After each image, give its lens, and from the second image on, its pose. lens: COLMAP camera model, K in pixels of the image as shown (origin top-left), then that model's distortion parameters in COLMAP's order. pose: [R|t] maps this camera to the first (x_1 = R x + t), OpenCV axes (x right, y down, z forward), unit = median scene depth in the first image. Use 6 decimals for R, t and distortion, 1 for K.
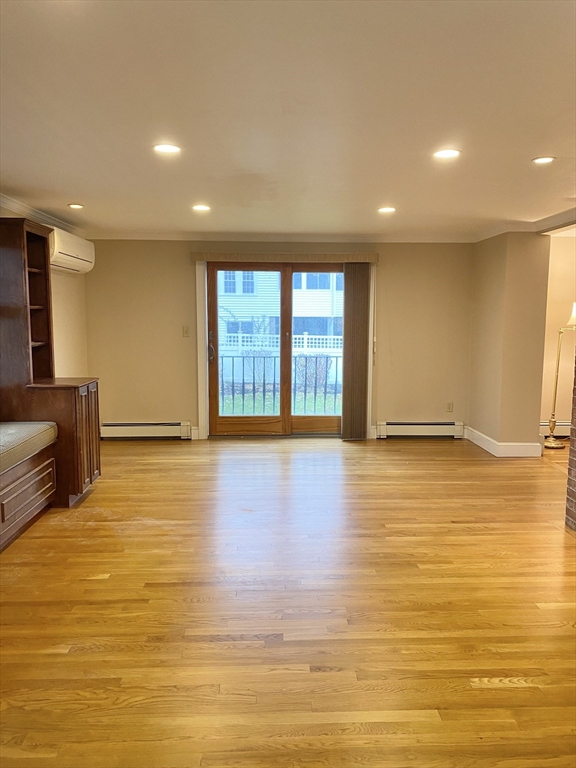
lens RADIAL K [[575.5, 0, 294.1], [0, 575.5, 381.6], [0, 0, 1]] dist [0.000722, 0.007153]
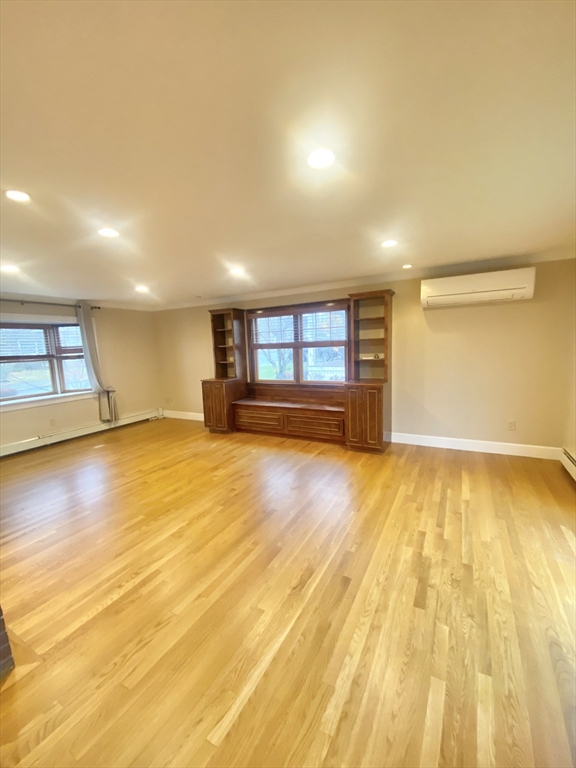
lens RADIAL K [[306.4, 0, 290.2], [0, 306.4, 381.0], [0, 0, 1]] dist [0.007659, -0.006708]
pose [[-0.497864, 0.109713, -0.860287, 0.593506], [-0.069034, 0.983805, 0.165416, -0.165857], [0.864503, 0.141744, -0.482227, 1.453446]]
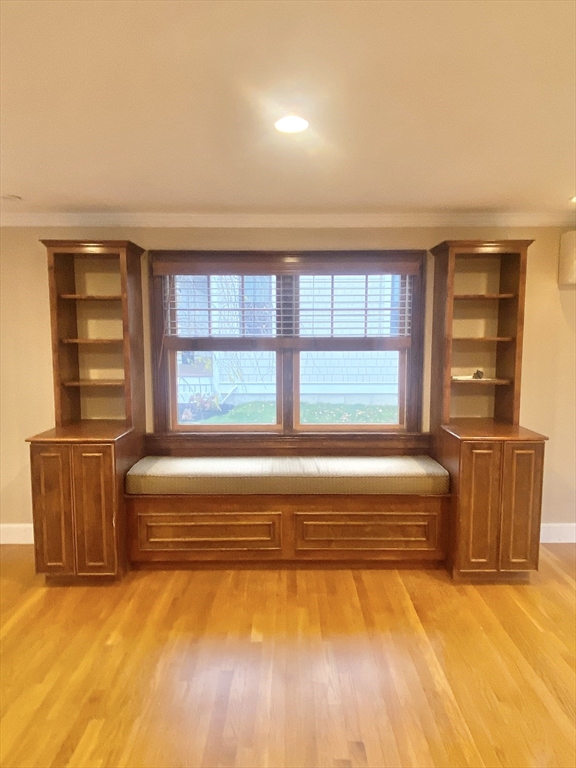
lens RADIAL K [[483.3, 0, 286.1], [0, 483.3, 378.7], [0, 0, 1]] dist [-0.003534, -0.005499]
pose [[-0.030628, 0.067446, -0.997253, 0.326972], [-0.115880, 0.990753, 0.070566, -0.100977], [0.992791, 0.117723, -0.022529, 0.844580]]
